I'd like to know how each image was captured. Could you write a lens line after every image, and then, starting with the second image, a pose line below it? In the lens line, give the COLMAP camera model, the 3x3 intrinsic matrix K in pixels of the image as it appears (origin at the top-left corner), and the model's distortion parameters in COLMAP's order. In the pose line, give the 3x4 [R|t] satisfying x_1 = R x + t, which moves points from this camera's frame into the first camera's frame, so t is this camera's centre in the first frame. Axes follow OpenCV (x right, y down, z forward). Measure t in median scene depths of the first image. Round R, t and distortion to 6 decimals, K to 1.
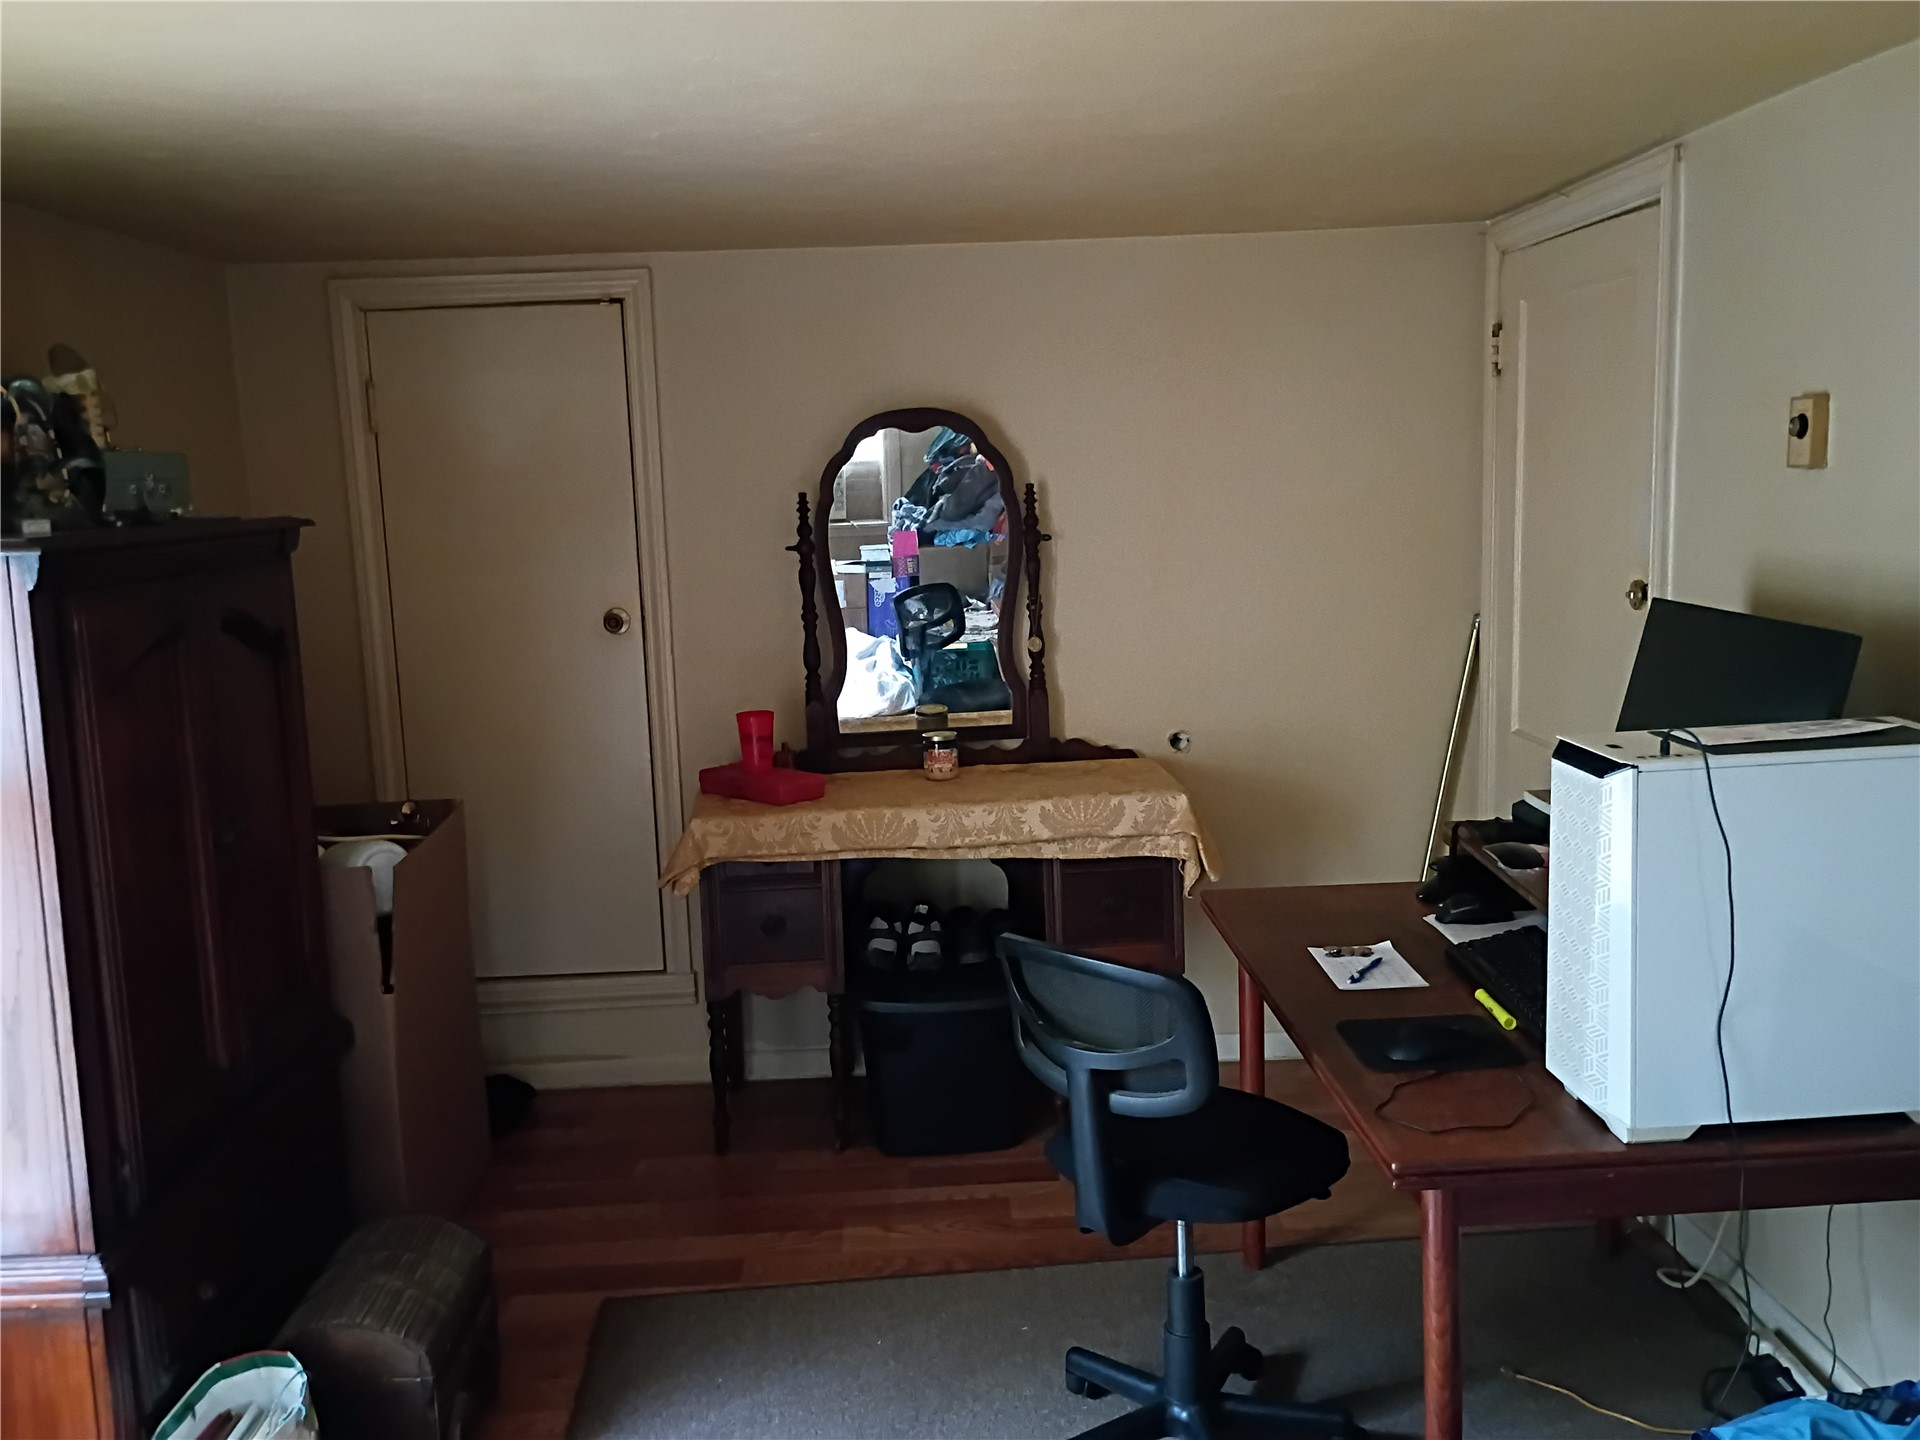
lens RADIAL K [[1663.7, 0, 962.1], [0, 1663.7, 710.0], [0, 0, 1]] dist [0.064544, -0.079349]
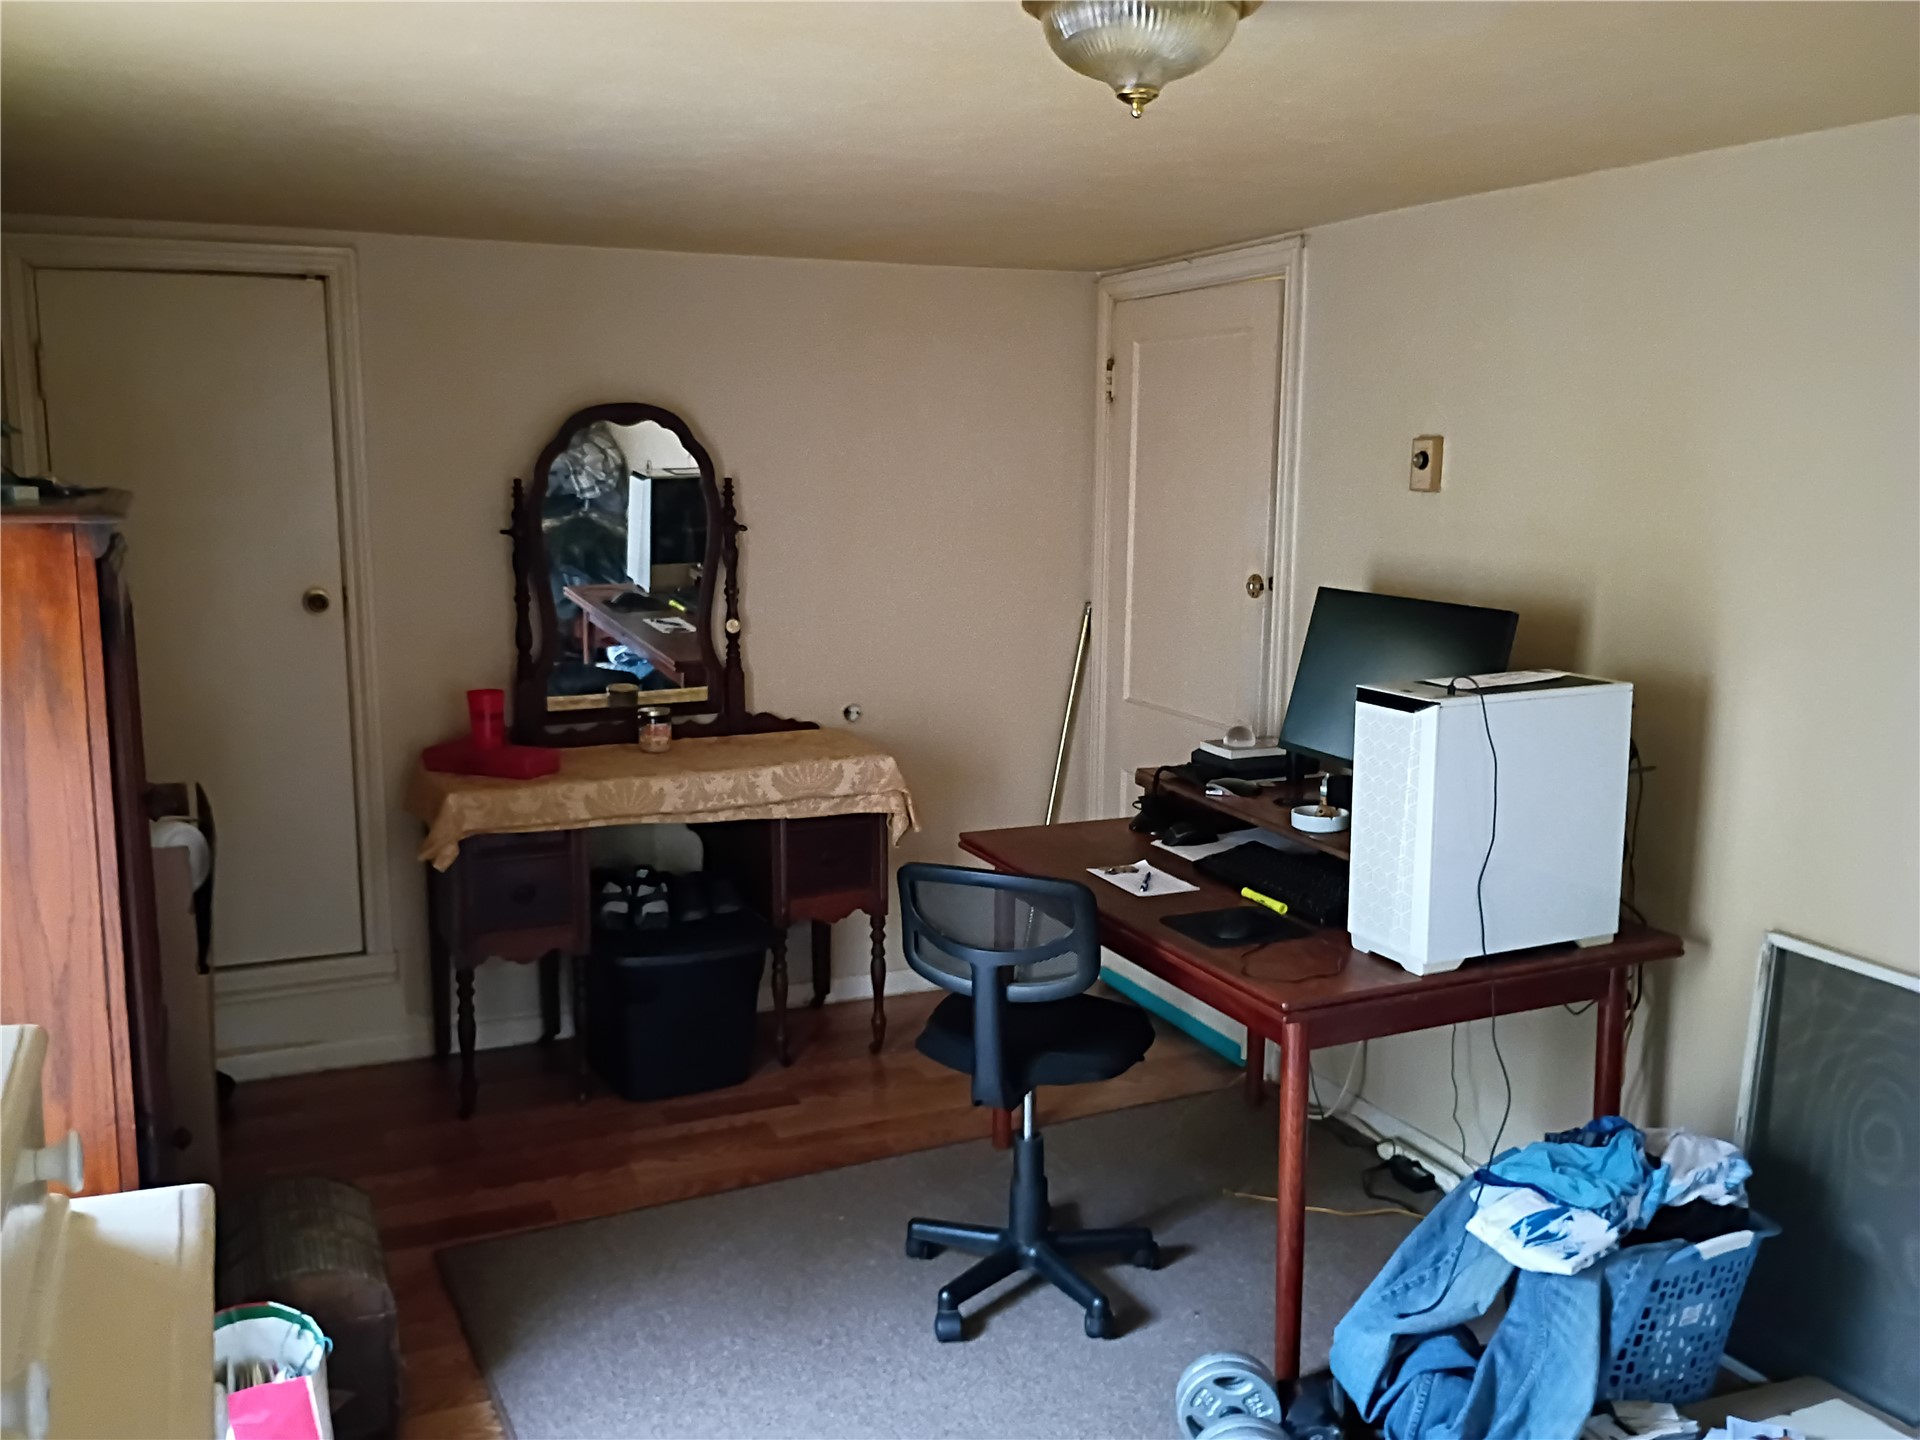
lens RADIAL K [[1663.7, 0, 963.7], [0, 1663.7, 724.2], [0, 0, 1]] dist [0.064544, -0.079349]
pose [[0.926023, -0.020290, 0.376922, -0.255654], [0.015991, 0.999767, 0.014531, 0.012575], [-0.377129, -0.007428, 0.926131, -0.074838]]
